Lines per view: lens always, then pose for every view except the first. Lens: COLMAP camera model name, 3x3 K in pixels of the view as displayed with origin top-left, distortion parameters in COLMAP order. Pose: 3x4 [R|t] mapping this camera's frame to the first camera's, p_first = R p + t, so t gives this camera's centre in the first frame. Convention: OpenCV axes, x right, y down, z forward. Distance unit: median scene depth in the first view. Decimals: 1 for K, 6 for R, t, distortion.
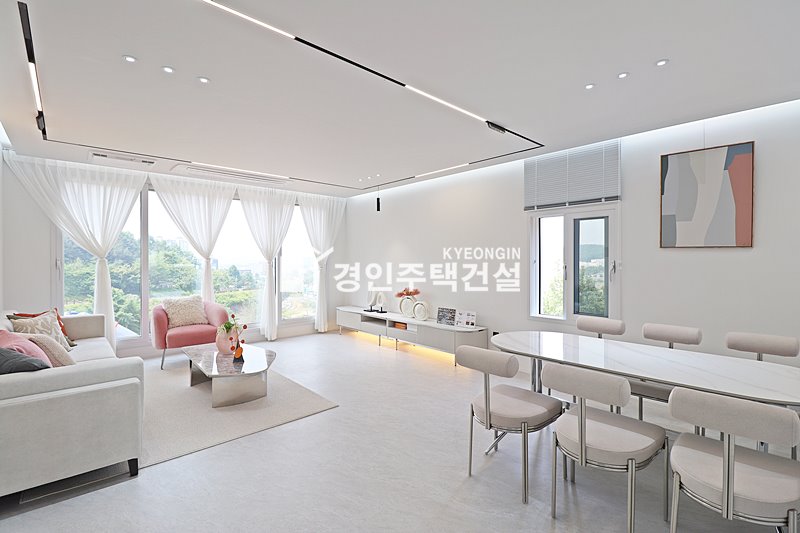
lens RADIAL K [[367.2, 0, 404.1], [0, 367.2, 262.8], [0, 0, 1]] dist [0.003332, -0.014354]
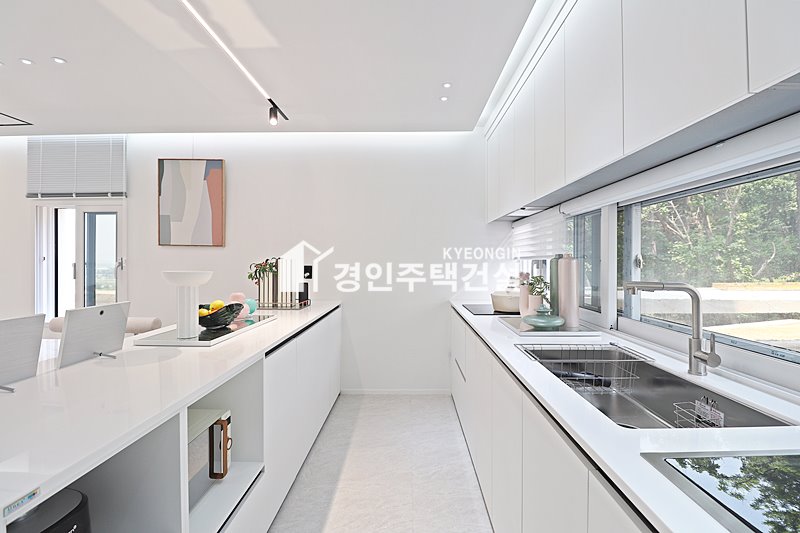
lens RADIAL K [[367.2, 0, 404.1], [0, 367.2, 262.8], [0, 0, 1]] dist [0.003332, -0.014354]
pose [[0.686604, 0.000090, 0.727032, 0.288197], [0.003406, 0.999989, -0.003339, 0.010804], [-0.727024, 0.004769, 0.686596, -0.171568]]
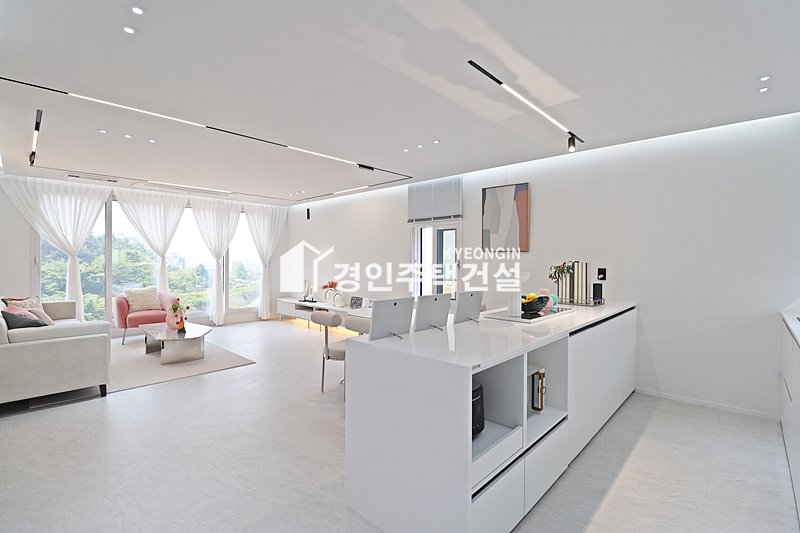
lens RADIAL K [[367.2, 0, 404.1], [0, 367.2, 262.8], [0, 0, 1]] dist [0.003332, -0.014354]
pose [[0.997529, 0.005381, 0.070050, 0.200024], [-0.005386, 0.999985, -0.000118, 0.004065], [-0.070050, -0.000260, 0.997543, -0.302073]]
